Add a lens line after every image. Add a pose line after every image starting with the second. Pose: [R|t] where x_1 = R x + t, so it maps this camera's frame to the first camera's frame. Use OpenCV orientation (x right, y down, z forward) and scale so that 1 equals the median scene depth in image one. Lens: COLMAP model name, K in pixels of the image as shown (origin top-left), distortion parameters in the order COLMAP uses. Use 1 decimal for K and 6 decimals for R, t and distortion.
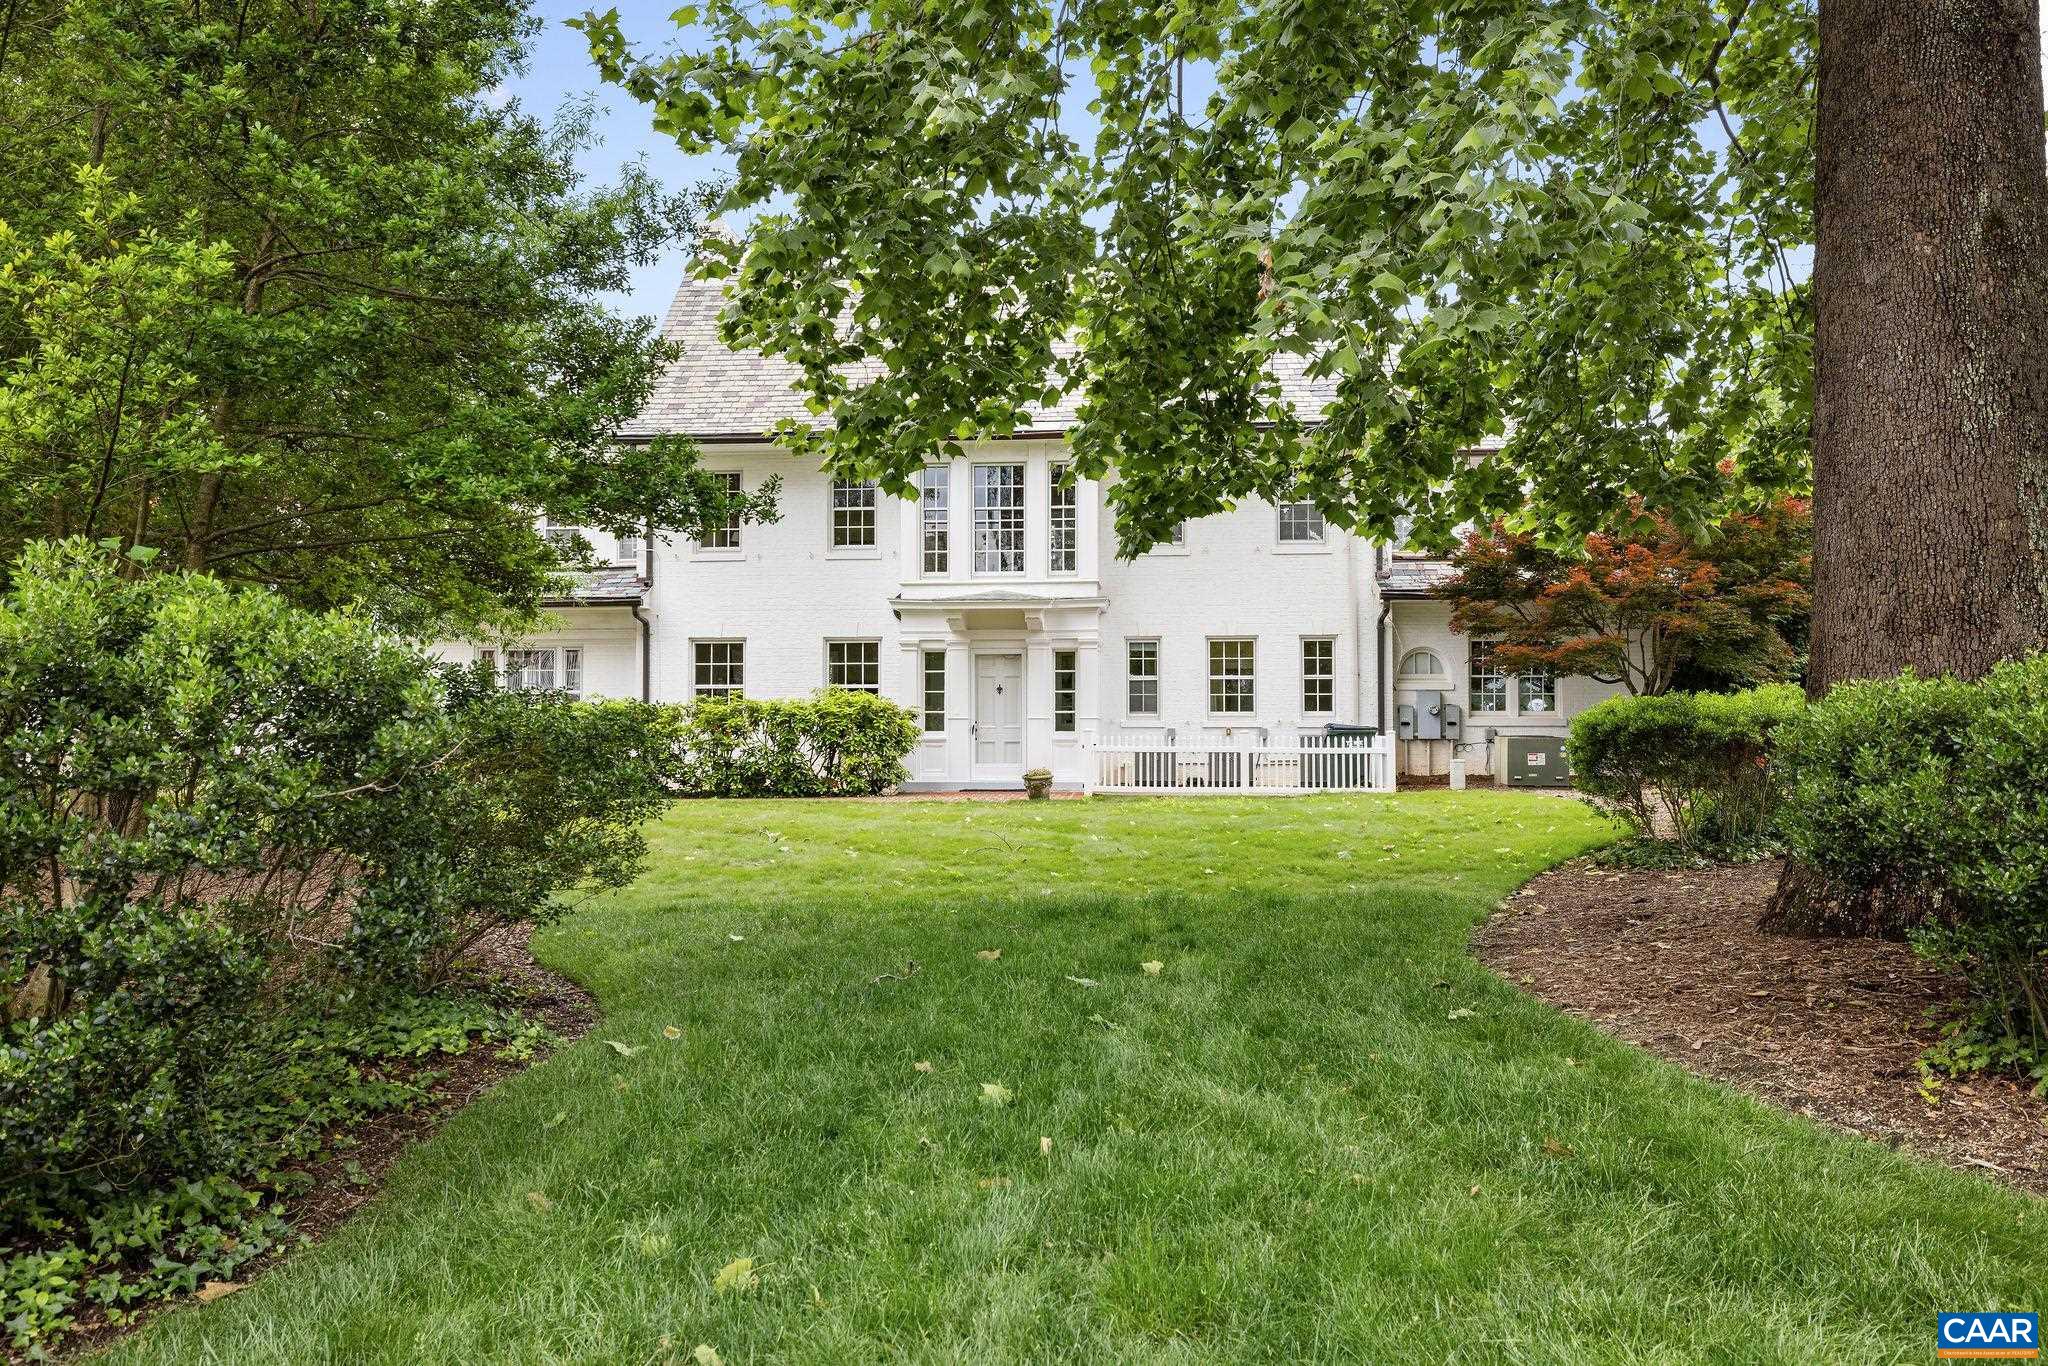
lens RADIAL K [[1468.0, 0, 1024.0], [0, 1468.0, 683.0], [0, 0, 1]] dist [-0.007412, -0.000598]
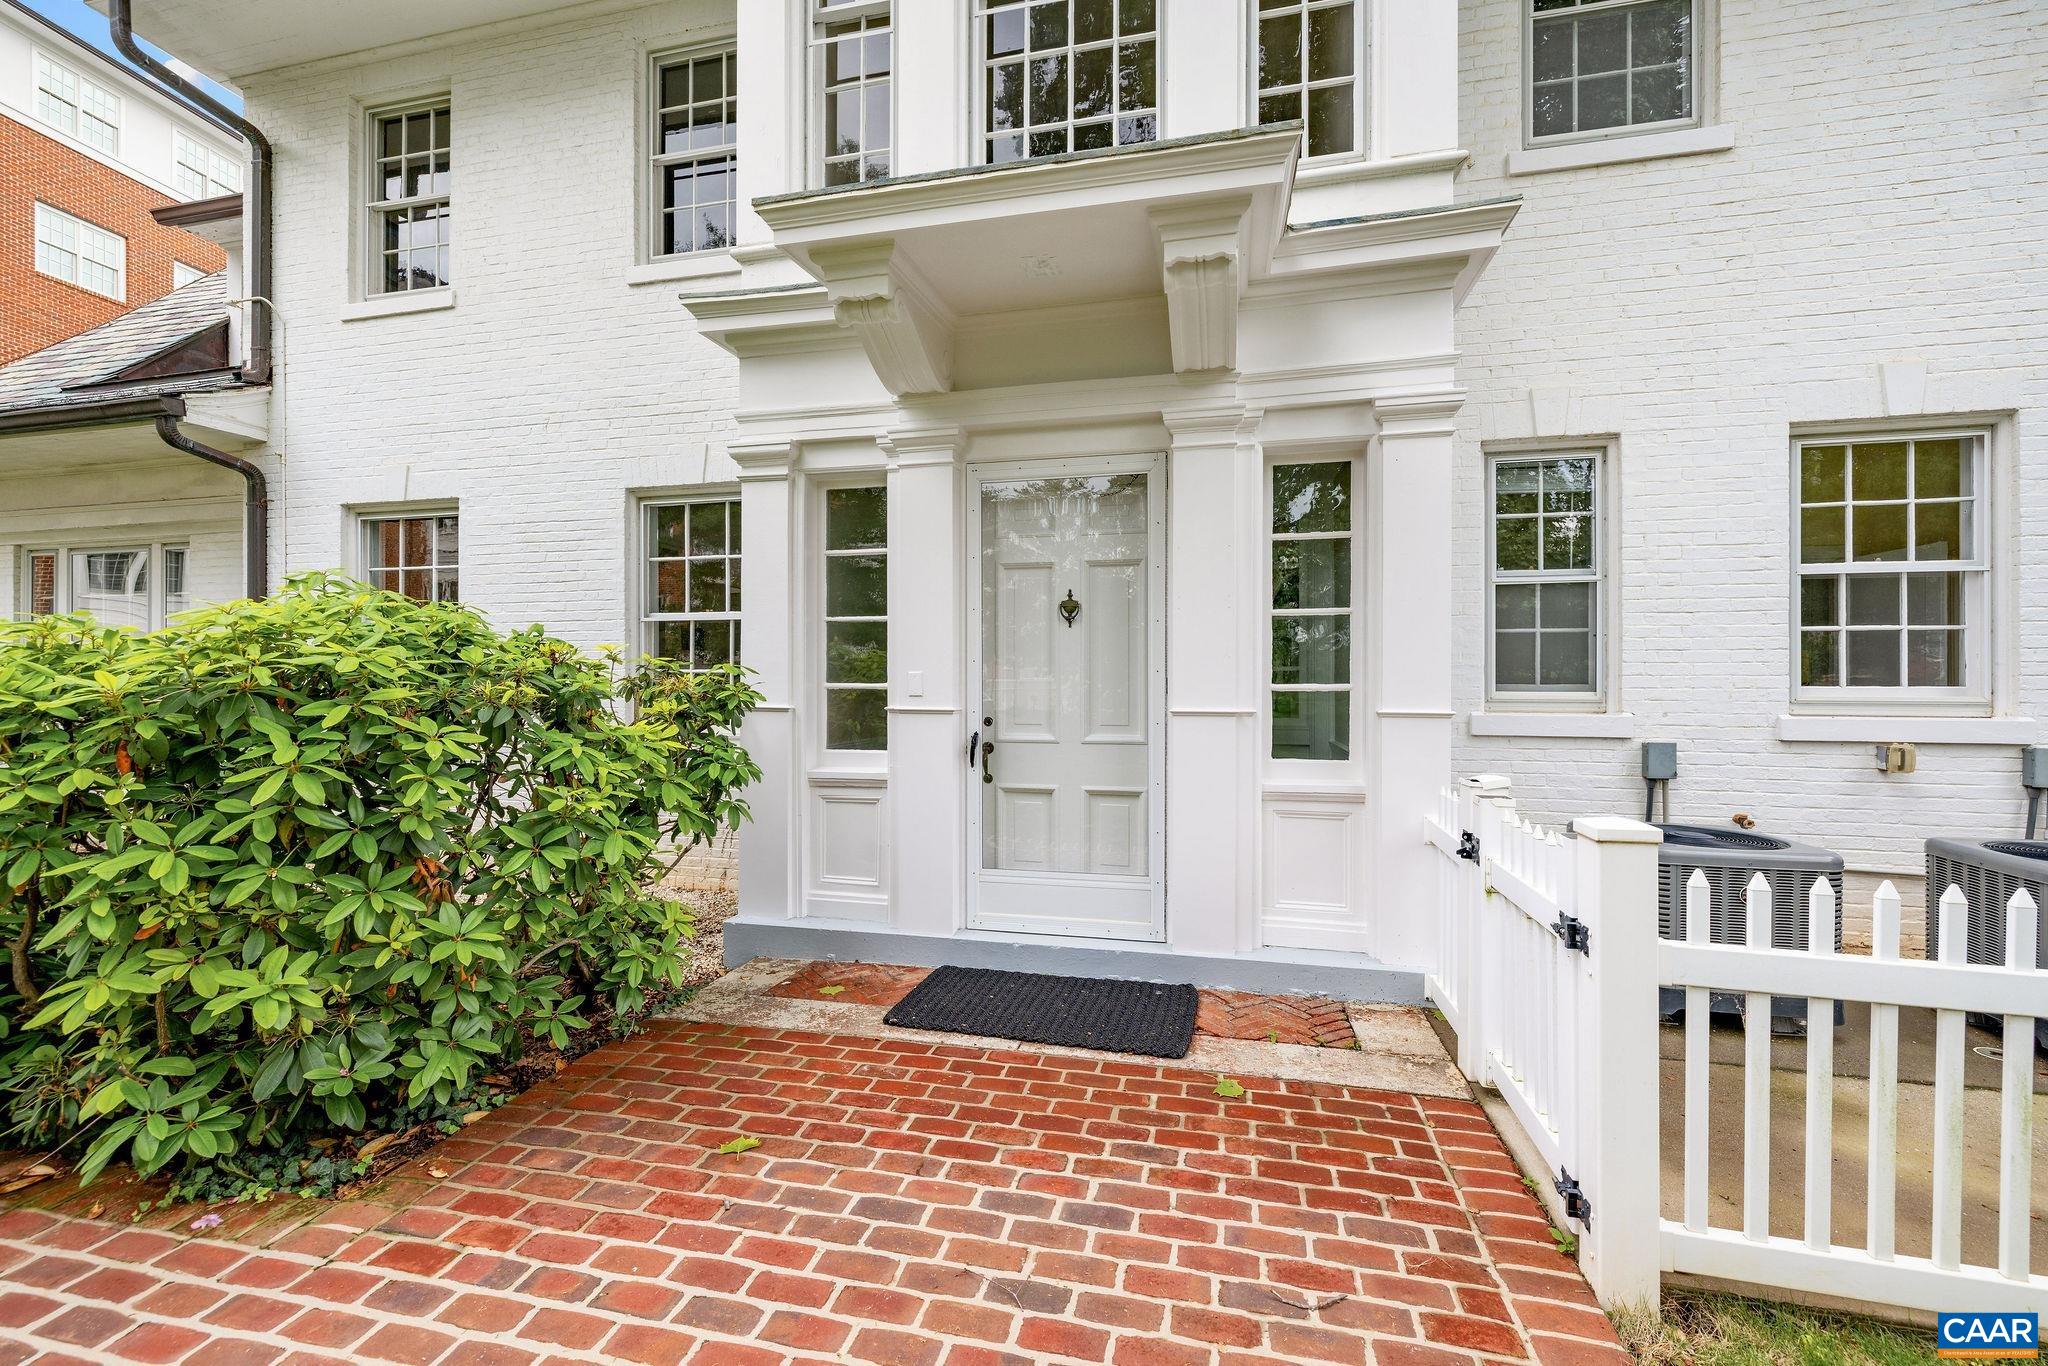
lens RADIAL K [[847.1, 0, 1020.6], [0, 847.1, 692.9], [0, 0, 1]] dist [0.001160, 0.000176]
pose [[0.989785, 0.003350, -0.142527, -0.002455], [0.002210, 0.999243, 0.038840, 0.014379], [0.142549, -0.038759, 0.989029, 0.830634]]
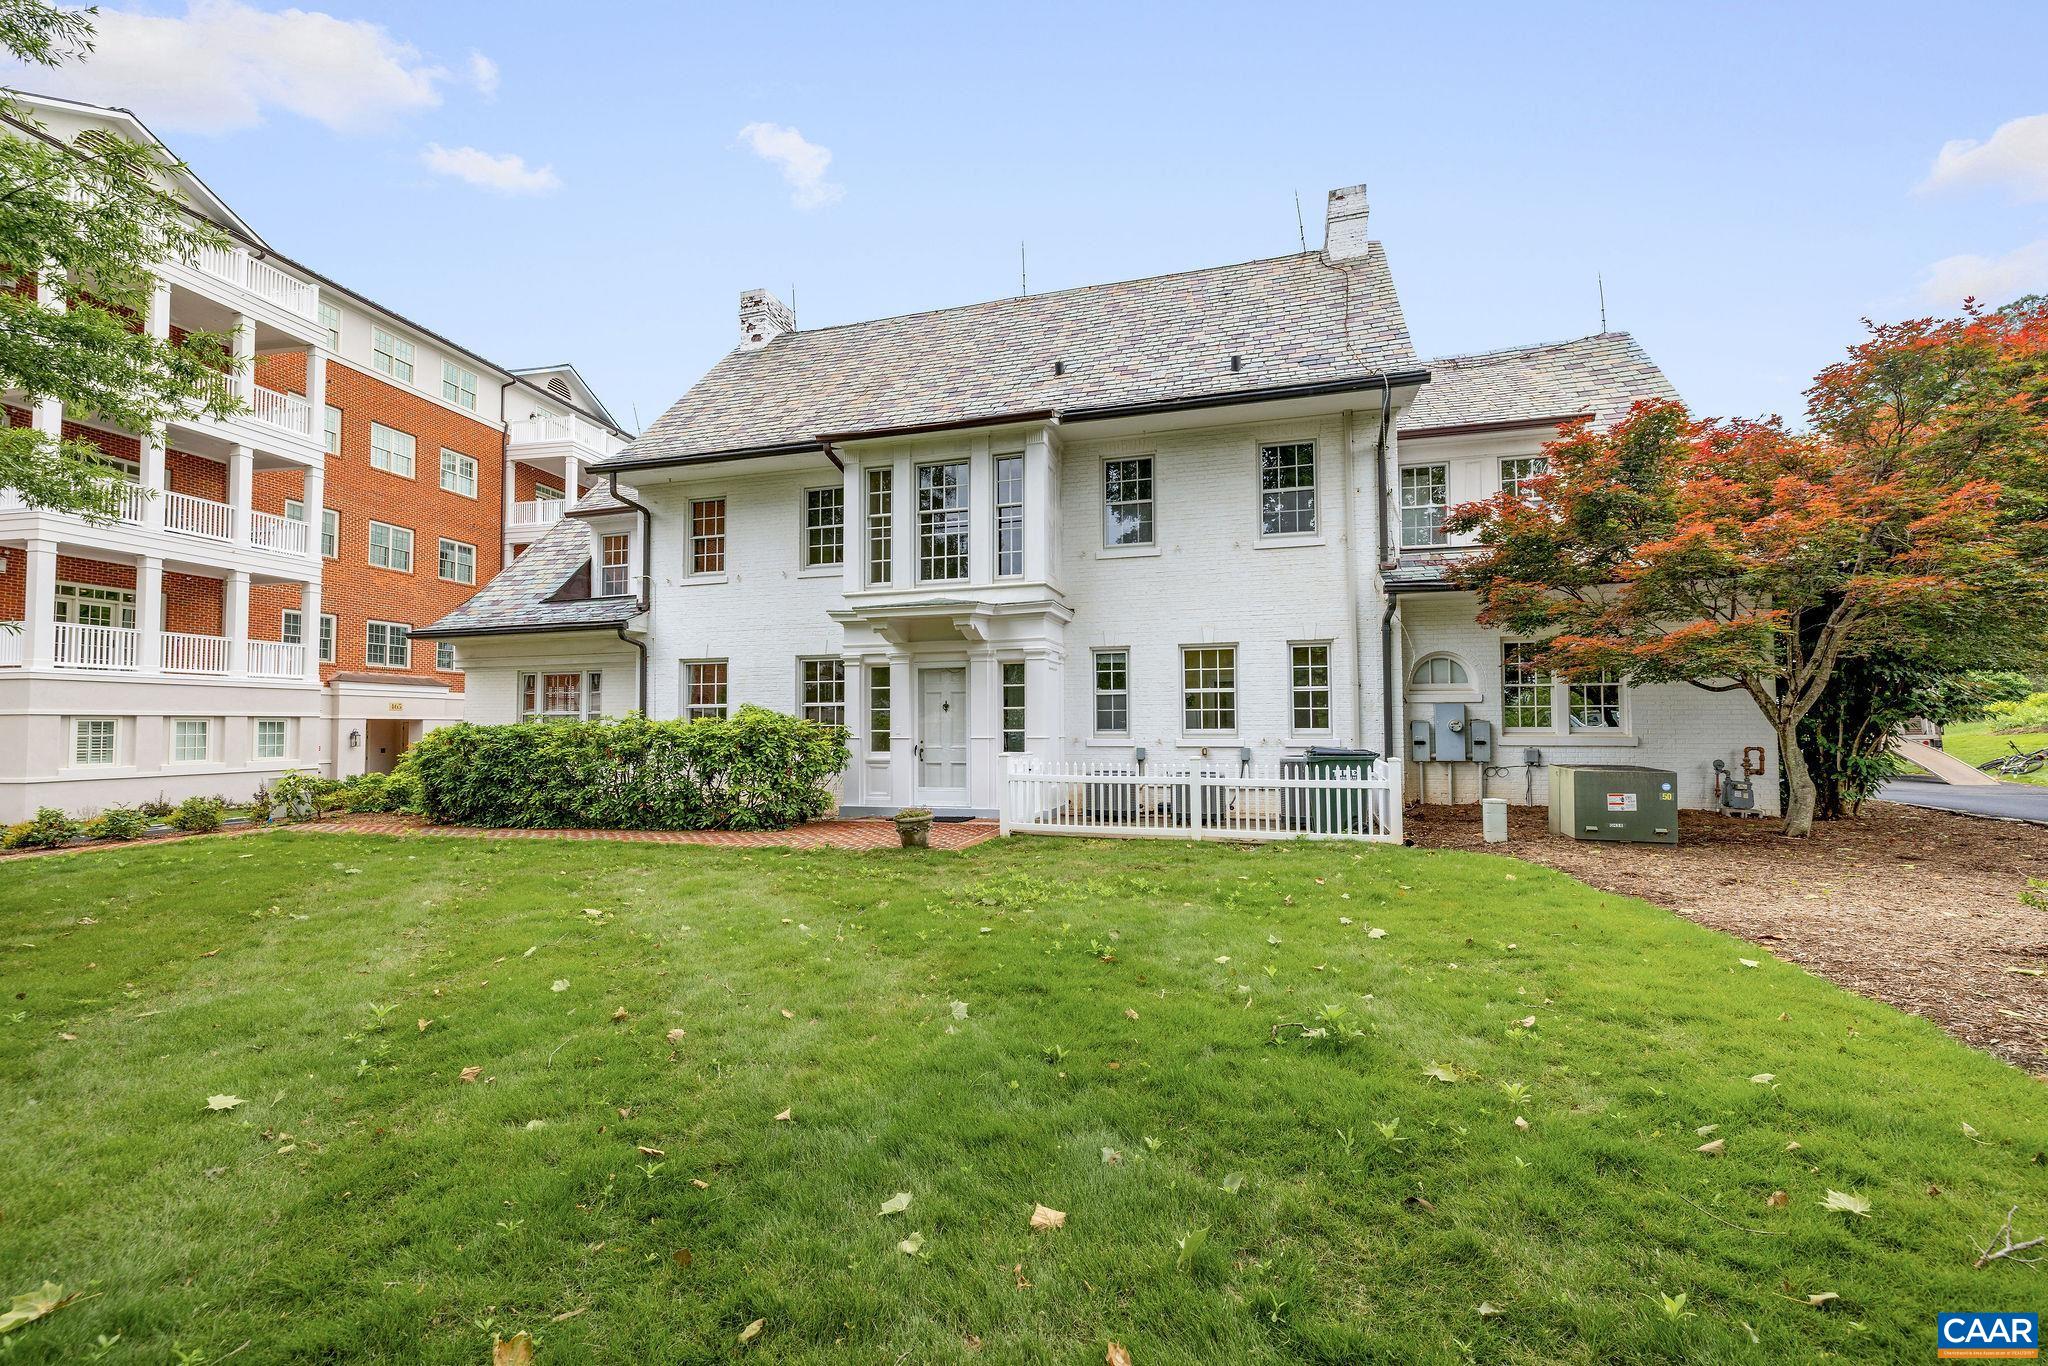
lens RADIAL K [[847.1, 0, 1020.6], [0, 847.1, 692.9], [0, 0, 1]] dist [0.001160, 0.000176]
pose [[0.980320, -0.012296, -0.197031, 0.133674], [0.010150, 0.999878, -0.011899, 0.002743], [0.197154, 0.009665, 0.980325, 0.485734]]
